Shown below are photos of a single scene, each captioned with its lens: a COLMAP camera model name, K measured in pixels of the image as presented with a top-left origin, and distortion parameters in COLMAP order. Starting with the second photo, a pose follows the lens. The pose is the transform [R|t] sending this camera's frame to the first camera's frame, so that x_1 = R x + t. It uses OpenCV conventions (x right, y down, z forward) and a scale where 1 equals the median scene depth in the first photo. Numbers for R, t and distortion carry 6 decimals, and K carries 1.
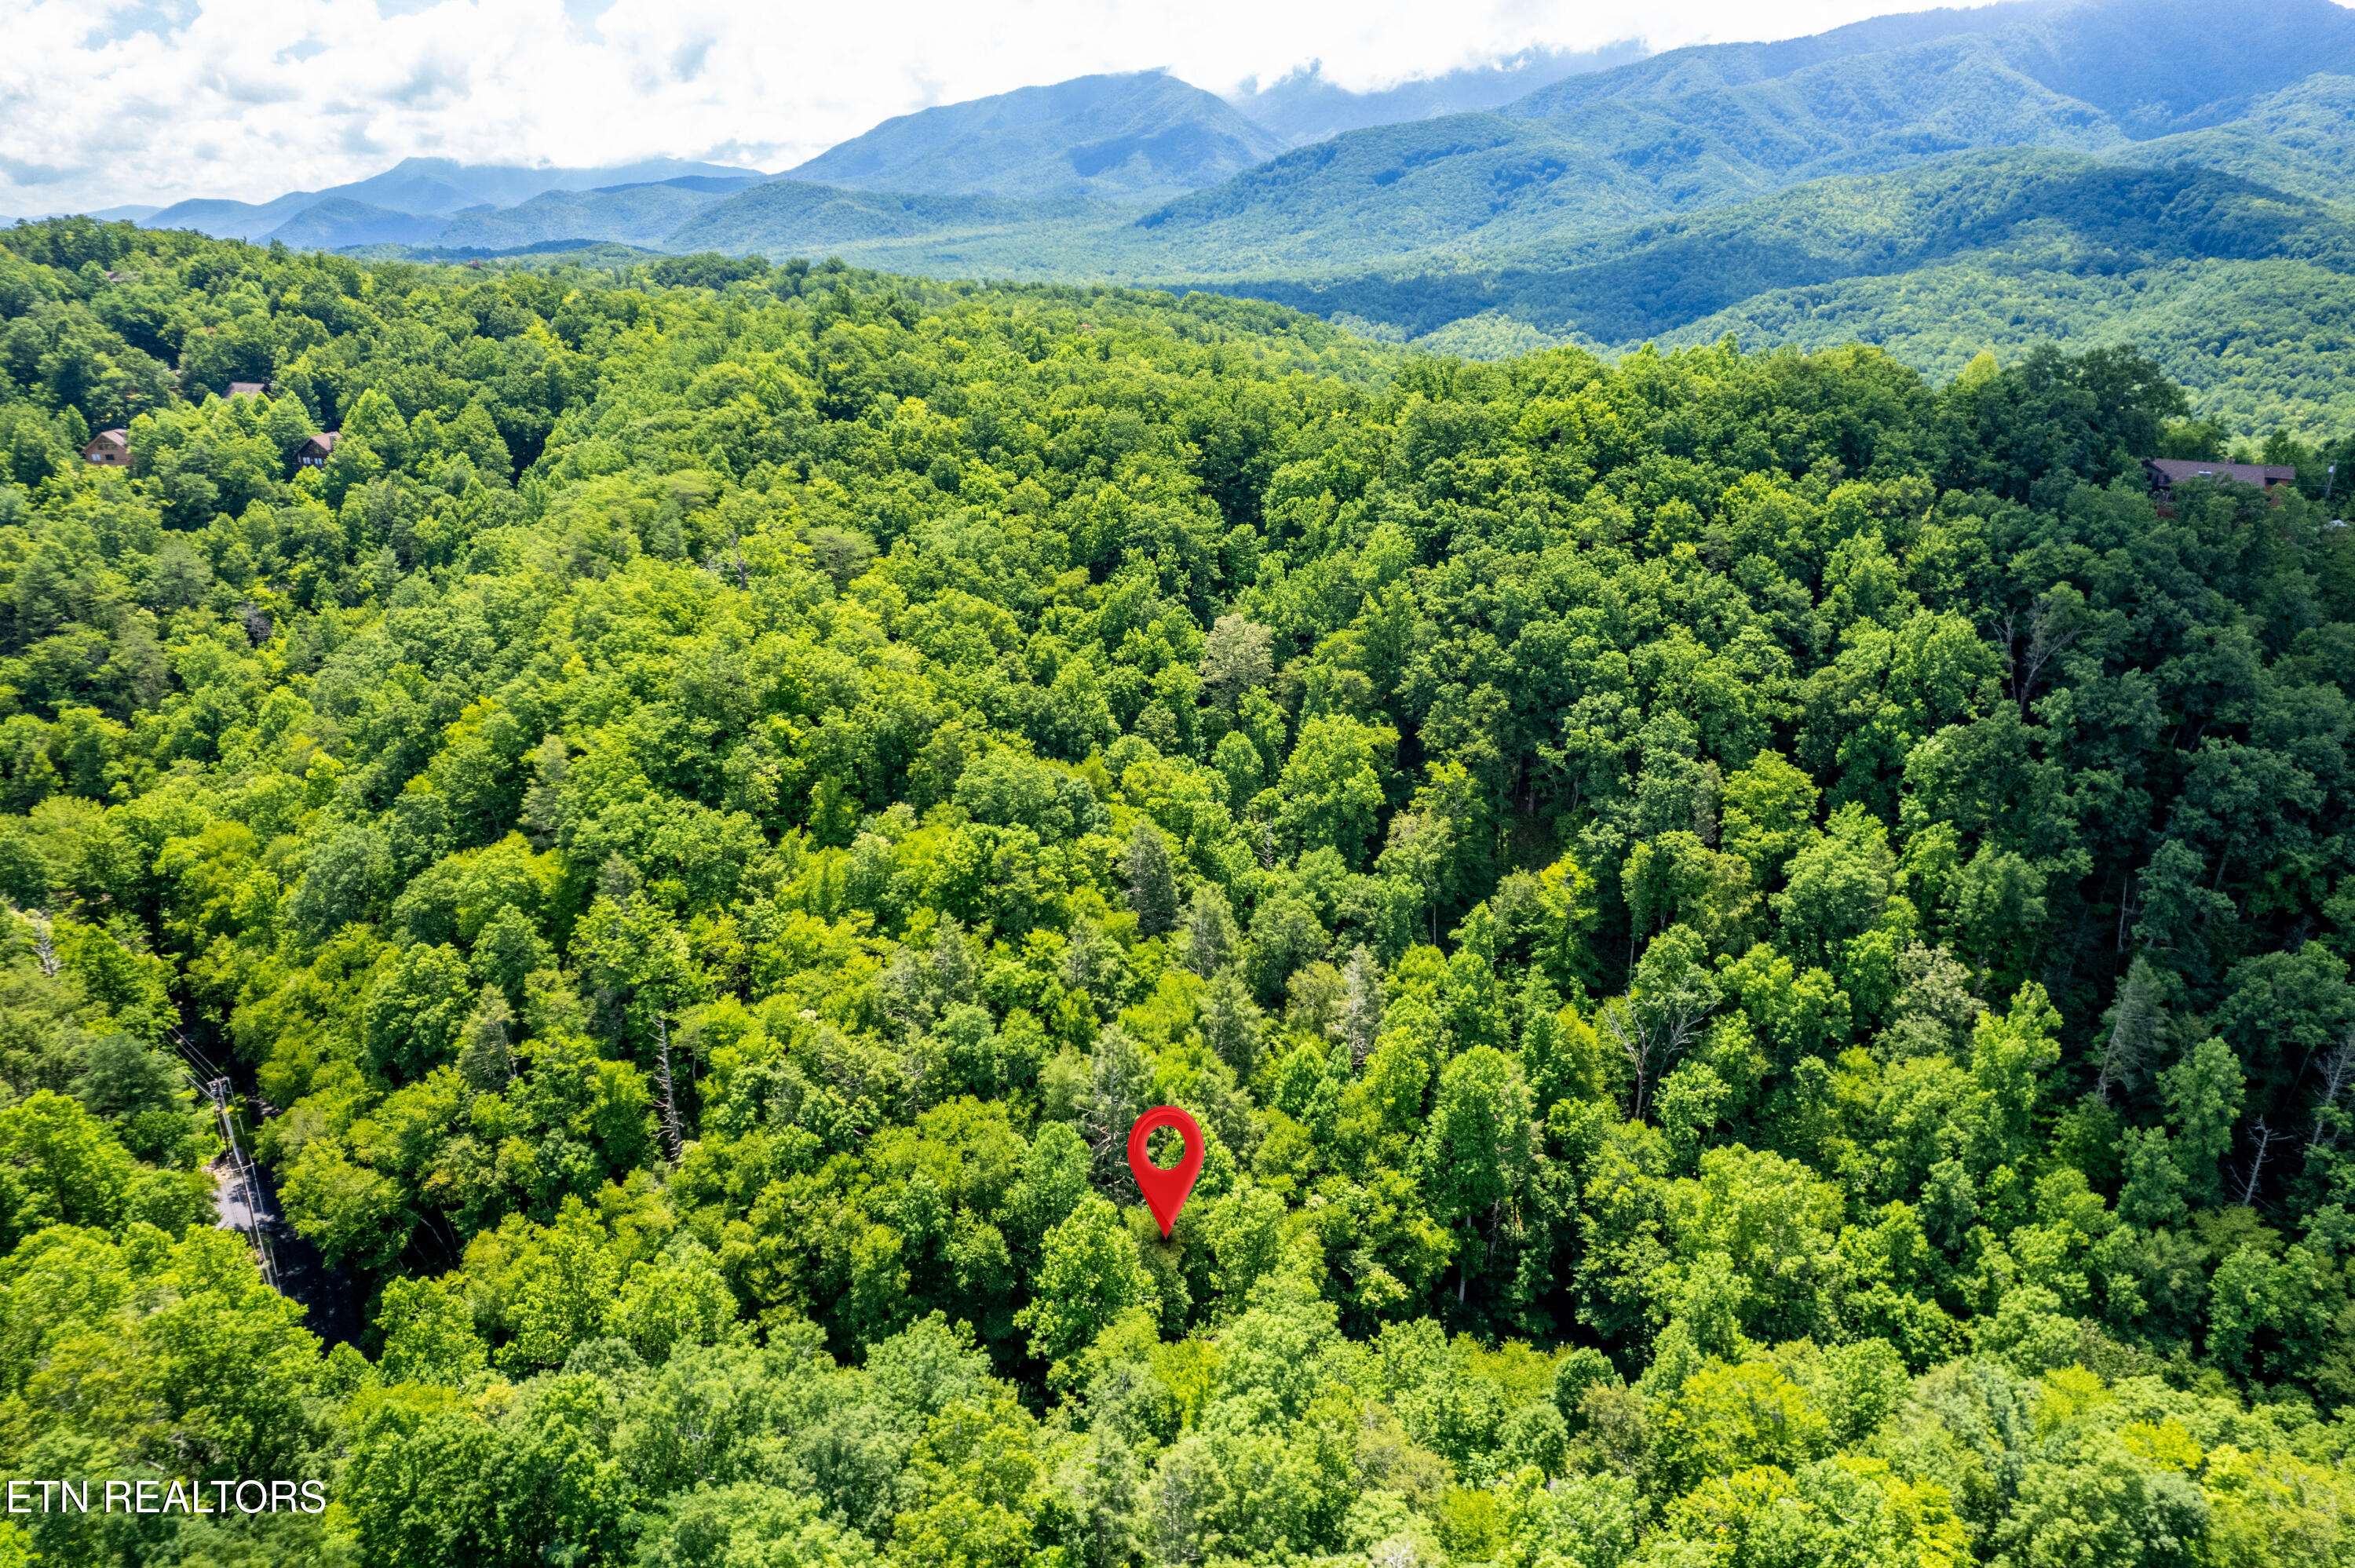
lens RADIAL K [[1519.8, 0, 1177.5], [0, 1519.8, 784.0], [0, 0, 1]] dist [-0.083143, 0.078850]
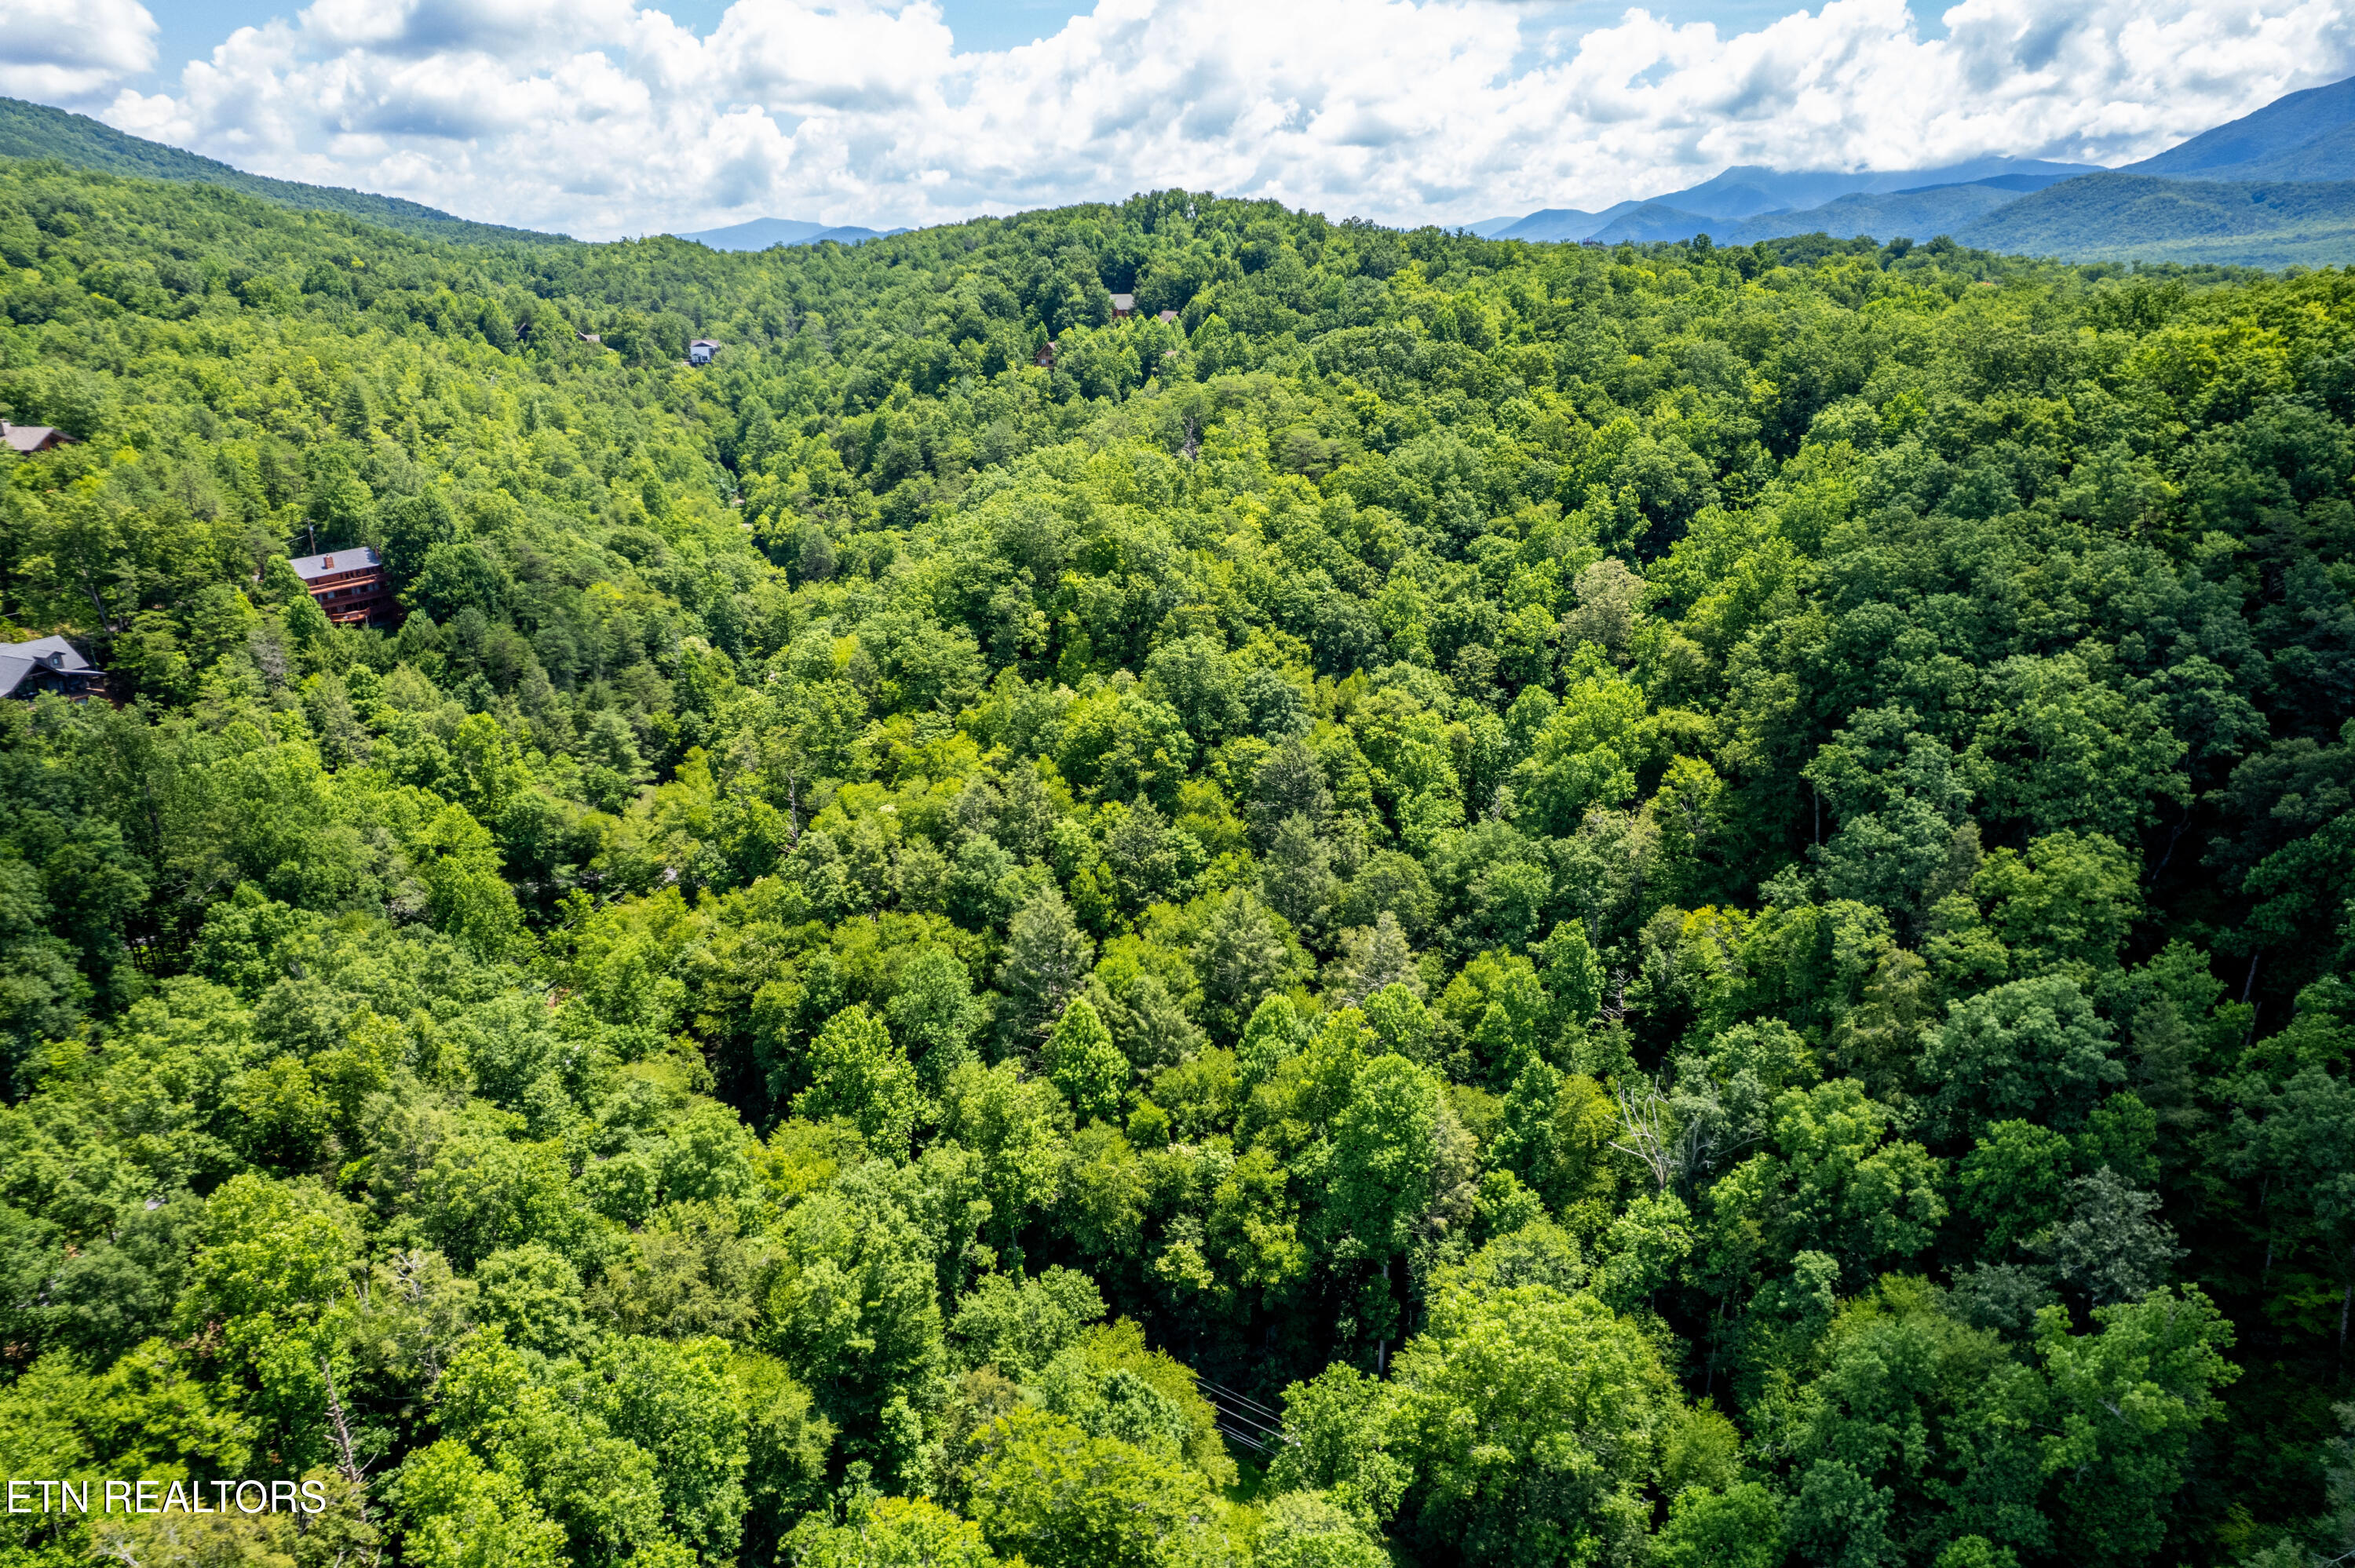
lens RADIAL K [[1519.8, 0, 1177.5], [0, 1519.8, 784.0], [0, 0, 1]] dist [-0.083143, 0.078850]
pose [[0.703180, 0.226178, -0.674078, 0.487002], [-0.229650, 0.969490, 0.085734, -0.007257], [0.672903, 0.094516, 0.733668, 0.243811]]
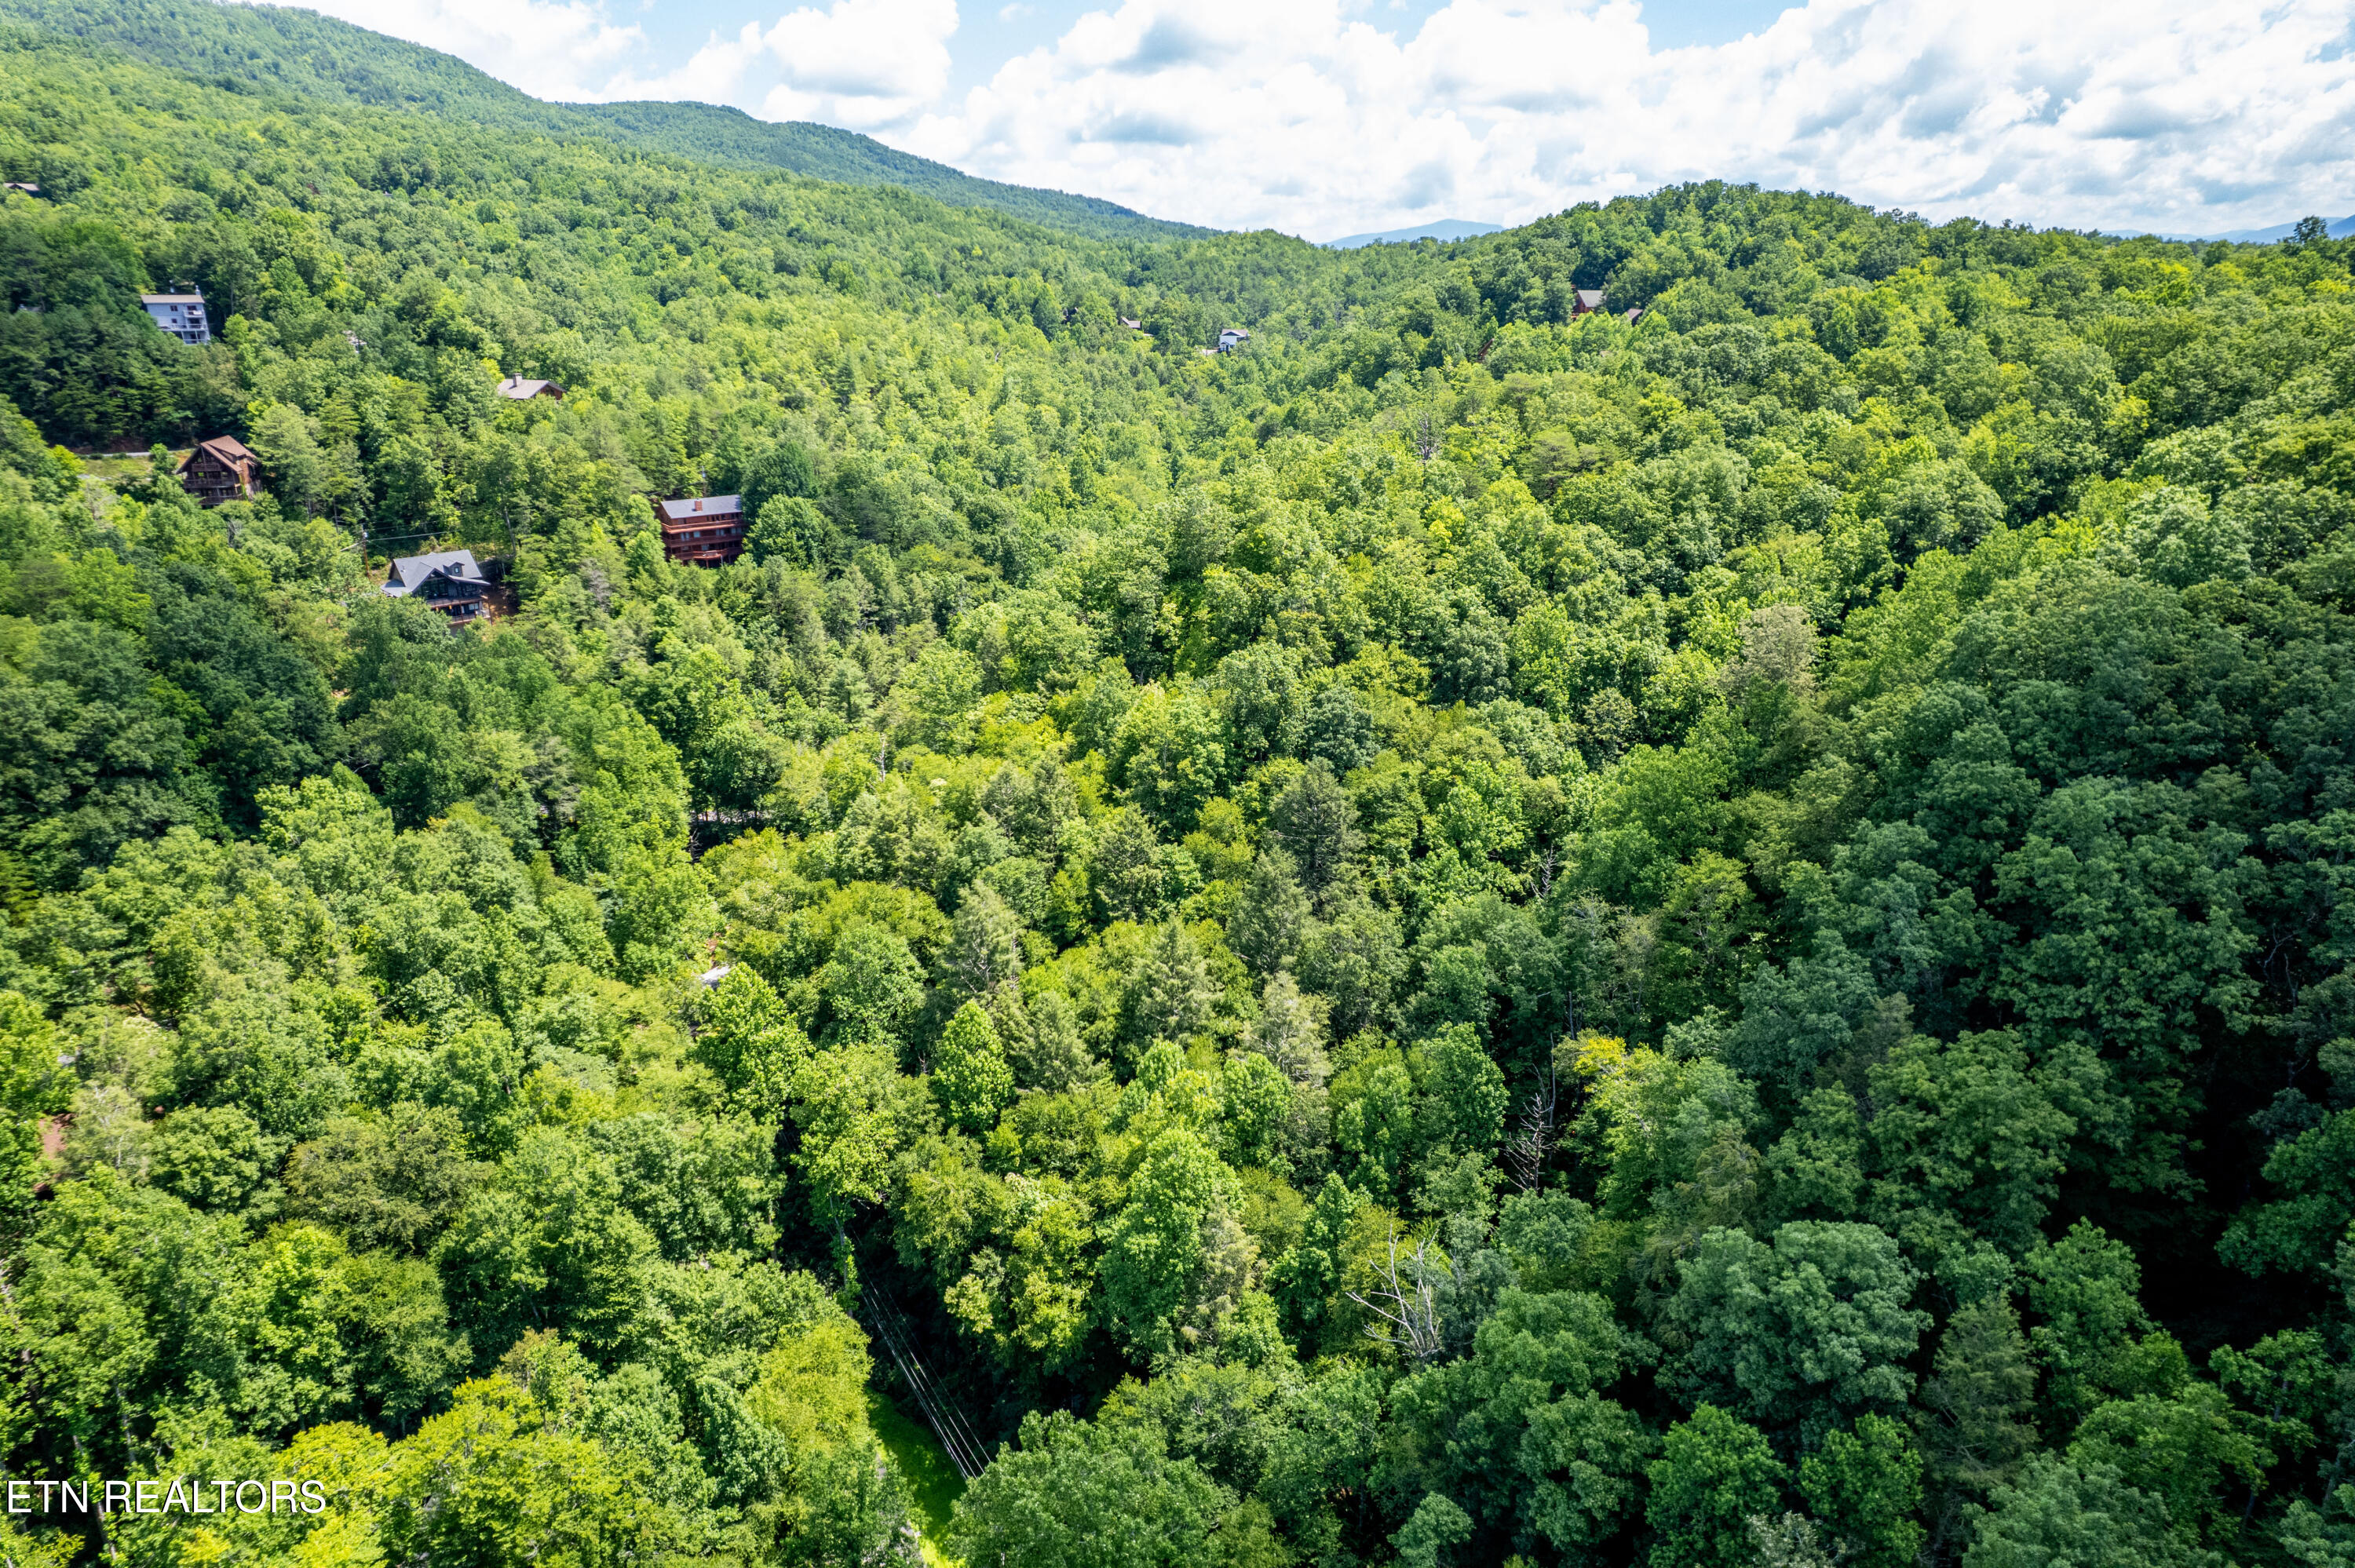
lens RADIAL K [[1519.8, 0, 1177.5], [0, 1519.8, 784.0], [0, 0, 1]] dist [-0.083143, 0.078850]
pose [[0.346879, 0.301473, -0.888138, 0.598878], [-0.311907, 0.930116, 0.193901, -0.086811], [0.884527, 0.209756, 0.416670, 0.518801]]
